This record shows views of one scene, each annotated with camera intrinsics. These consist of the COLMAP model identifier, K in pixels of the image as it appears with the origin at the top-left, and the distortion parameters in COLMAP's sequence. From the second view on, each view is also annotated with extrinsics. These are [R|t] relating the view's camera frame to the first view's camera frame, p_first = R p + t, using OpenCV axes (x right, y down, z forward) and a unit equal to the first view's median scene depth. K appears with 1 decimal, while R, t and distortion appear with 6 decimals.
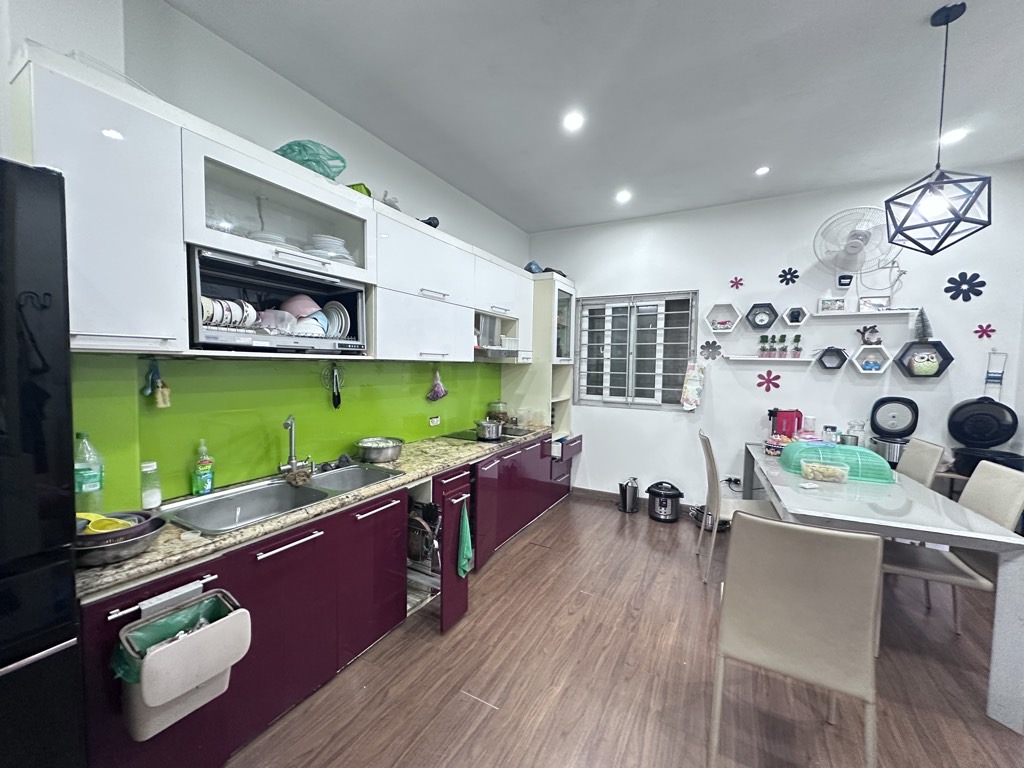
lens RADIAL K [[407.1, 0, 509.7], [0, 407.1, 384.4], [0, 0, 1]] dist [-0.000406, -0.000040]
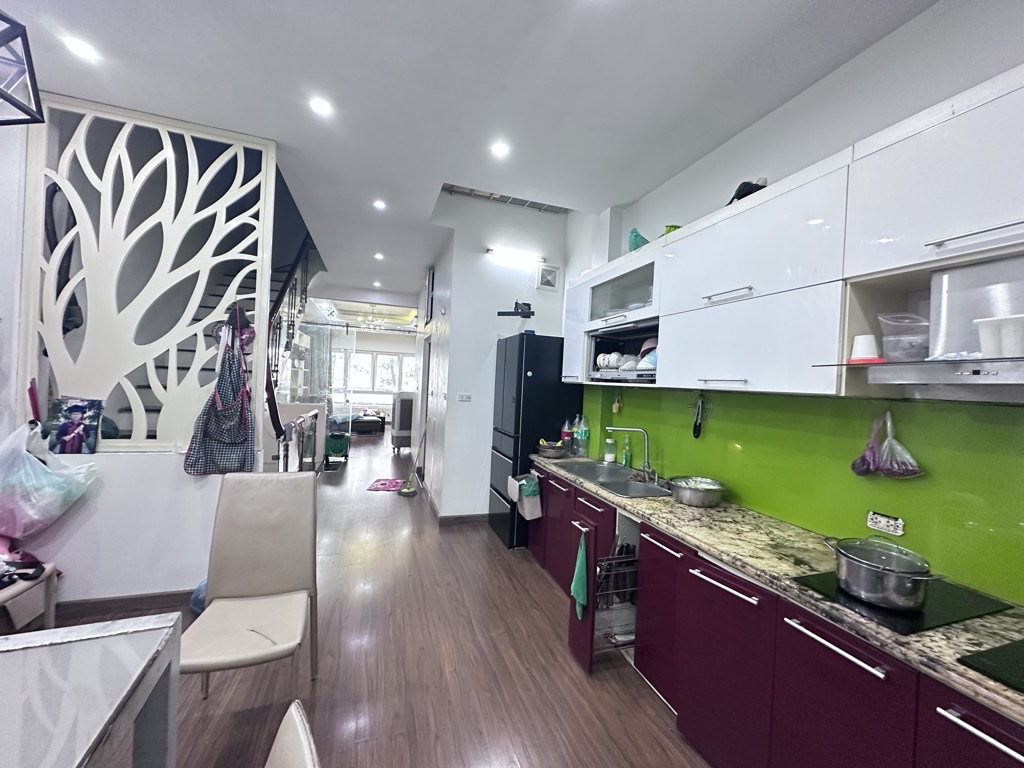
lens RADIAL K [[407.1, 0, 512.7], [0, 407.1, 384.1], [0, 0, 1]] dist [-0.000406, -0.000040]
pose [[-0.674514, -0.046042, -0.736825, 0.711727], [-0.096286, 0.995015, 0.025967, -0.064148], [0.731956, 0.088461, -0.675585, 1.506489]]
